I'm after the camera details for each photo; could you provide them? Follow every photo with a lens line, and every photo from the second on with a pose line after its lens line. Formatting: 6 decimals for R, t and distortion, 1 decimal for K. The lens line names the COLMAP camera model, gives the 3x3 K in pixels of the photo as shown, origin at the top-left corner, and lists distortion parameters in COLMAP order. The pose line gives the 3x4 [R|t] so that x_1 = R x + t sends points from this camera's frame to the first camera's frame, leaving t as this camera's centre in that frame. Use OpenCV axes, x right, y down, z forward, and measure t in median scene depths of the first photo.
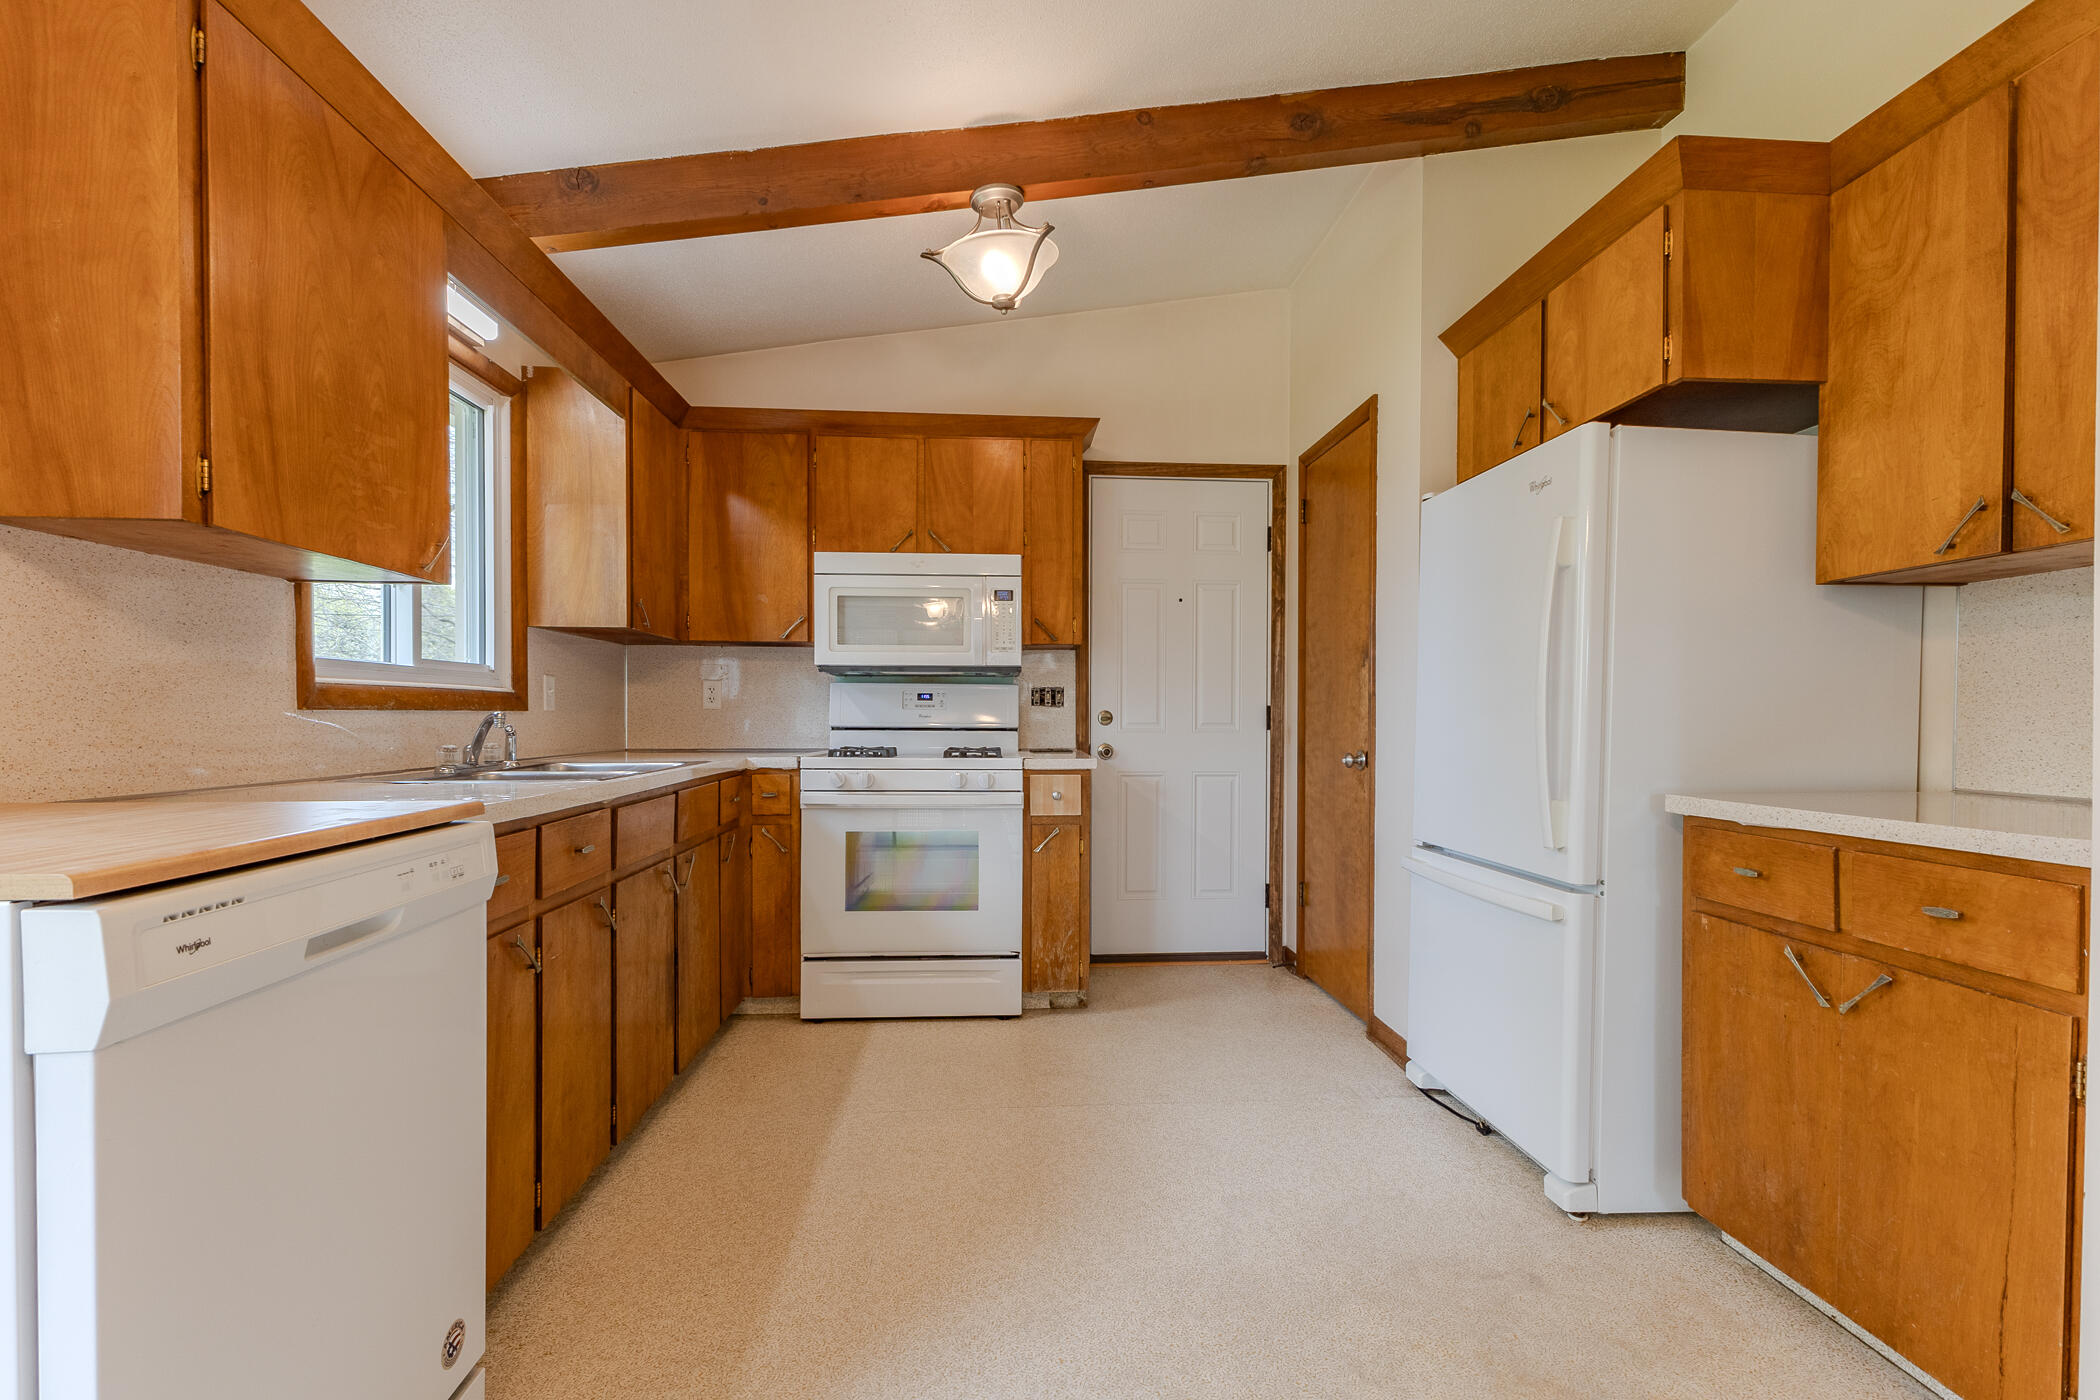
lens RADIAL K [[920.3, 0, 1060.4], [0, 920.3, 725.7], [0, 0, 1]] dist [0.003025, -0.000730]
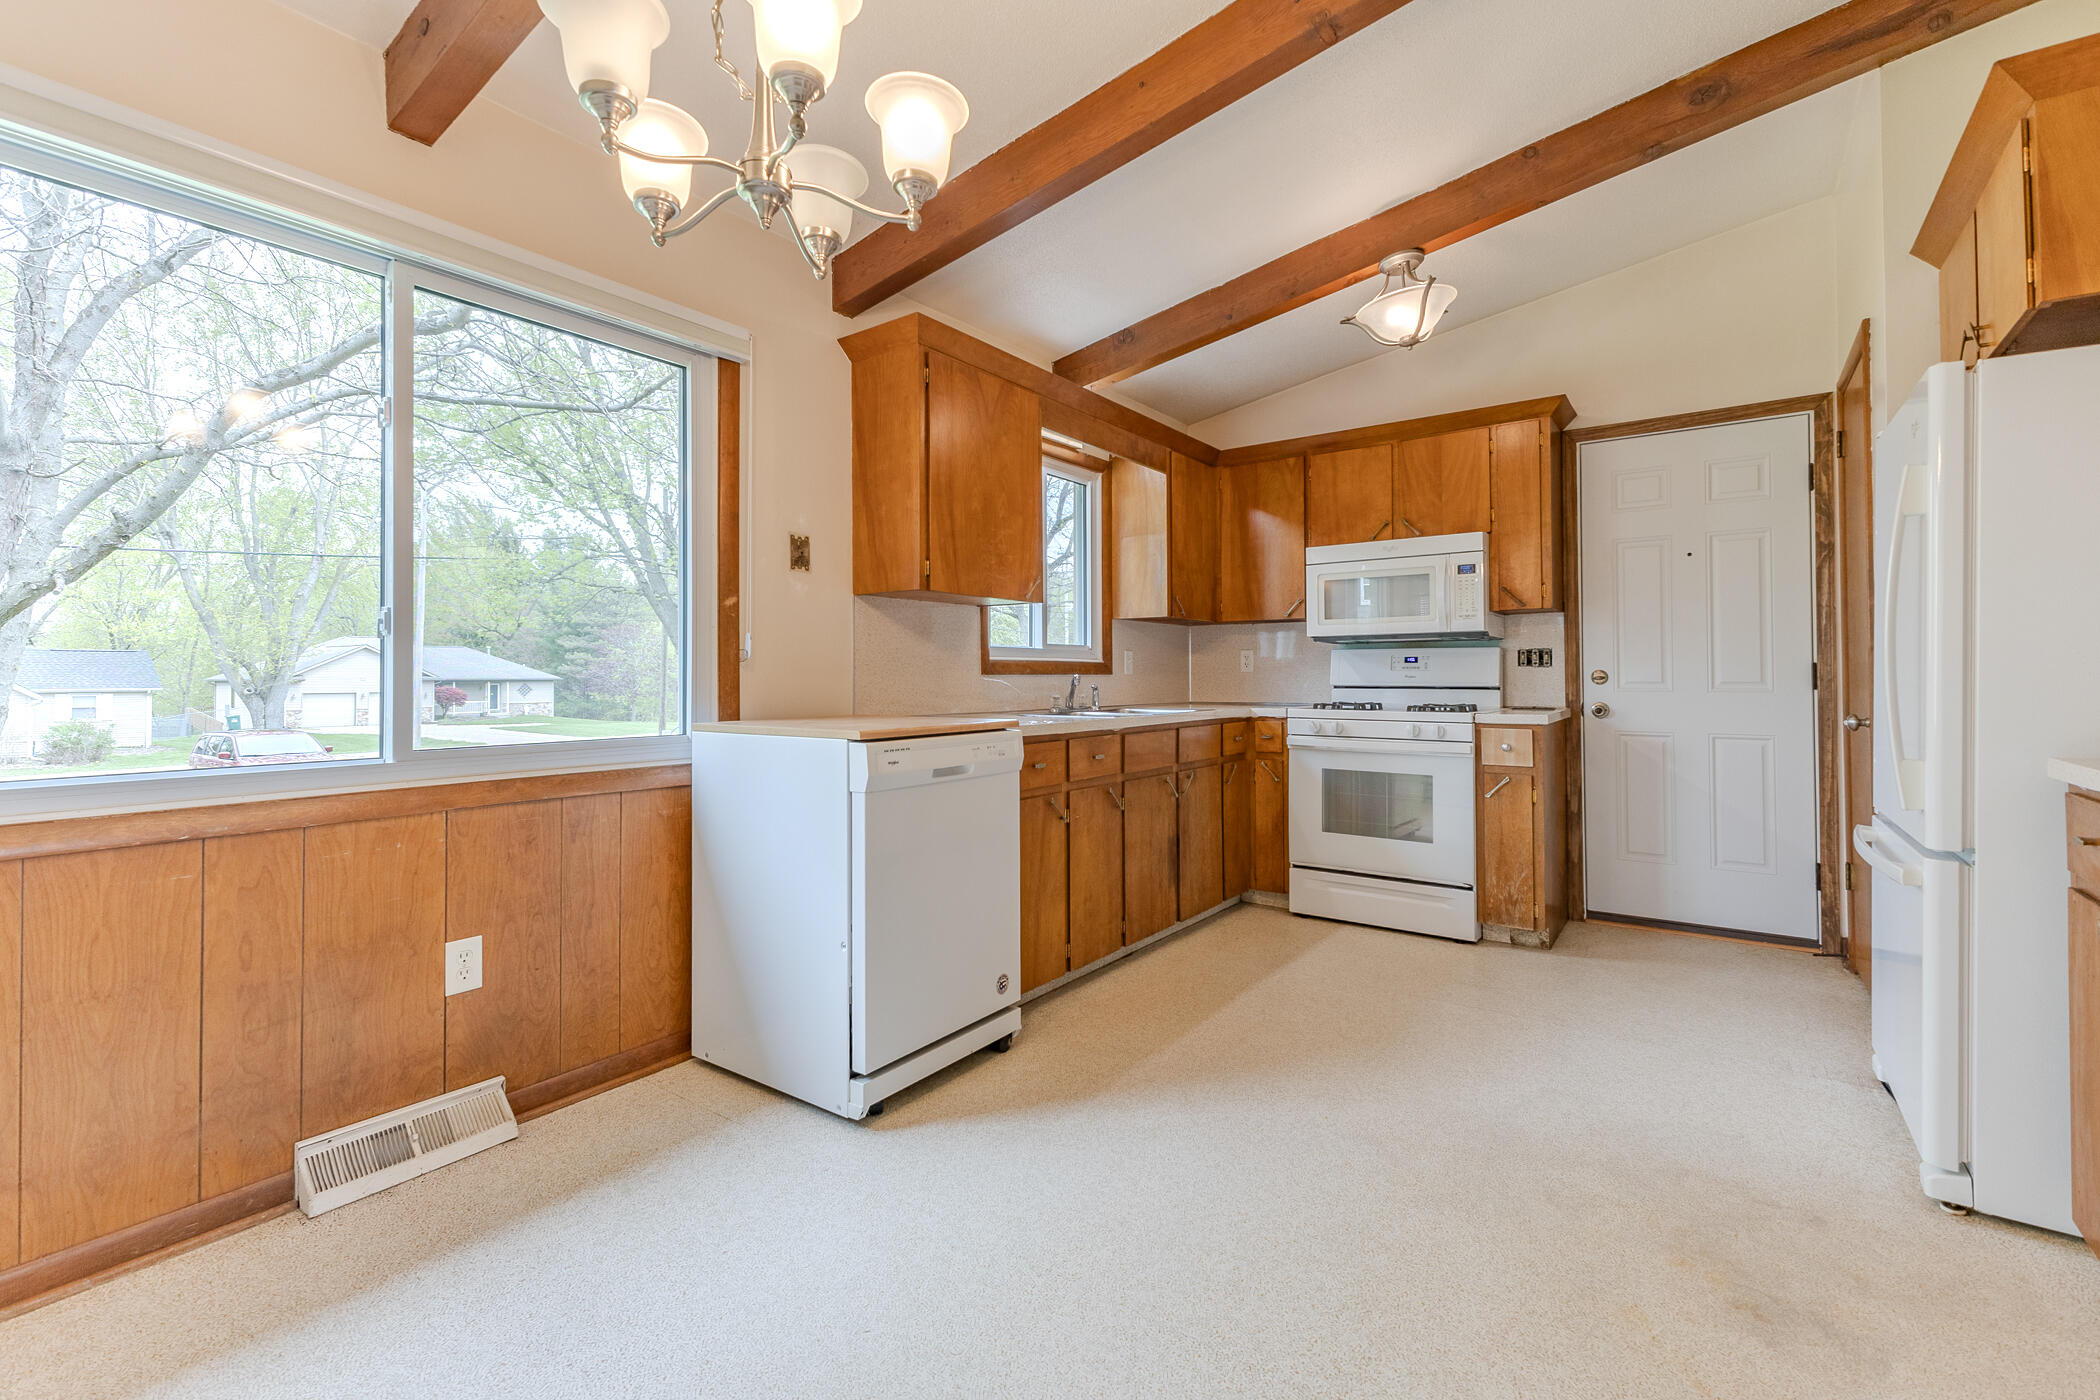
lens RADIAL K [[901.7, 0, 1050.9], [0, 901.7, 663.2], [0, 0, 1]] dist [0.000466, 0.000075]
pose [[0.758488, -0.015773, -0.651496, 0.305123], [-0.002048, 0.999644, -0.026586, 0.004871], [0.651683, 0.021500, 0.758186, -0.190403]]
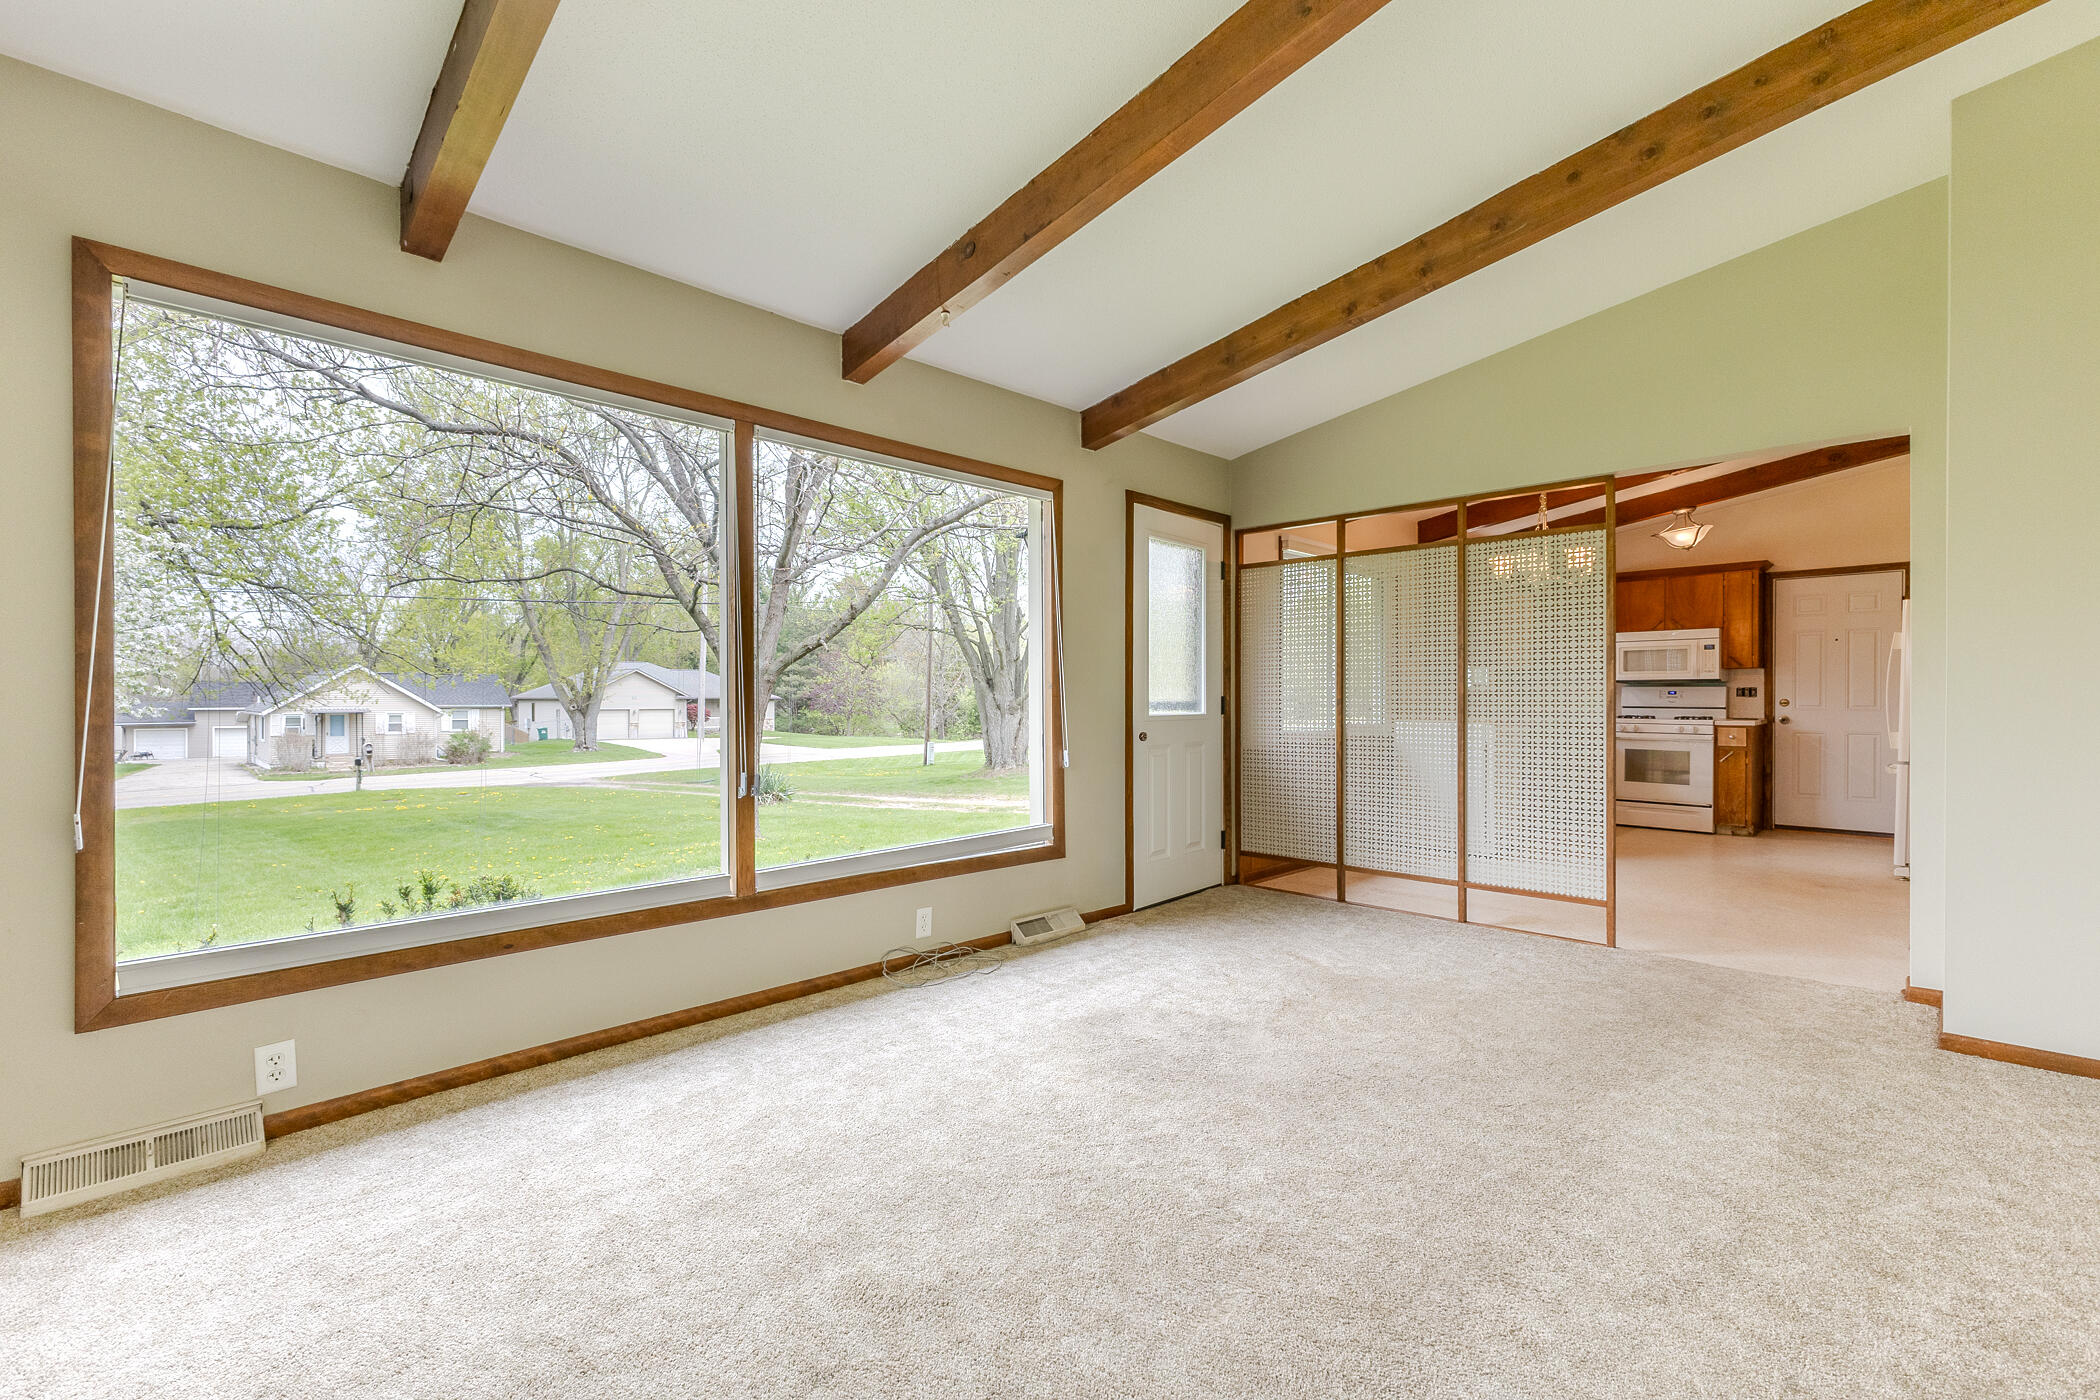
lens RADIAL K [[896.5, 0, 1052.2], [0, 896.5, 705.0], [0, 0, 1]] dist [0.001823, 0.000168]
pose [[0.651825, 0.003118, -0.758363, 0.612706], [-0.007577, 0.999968, -0.002402, 0.016006], [0.758332, 0.007312, 0.651828, -1.800056]]
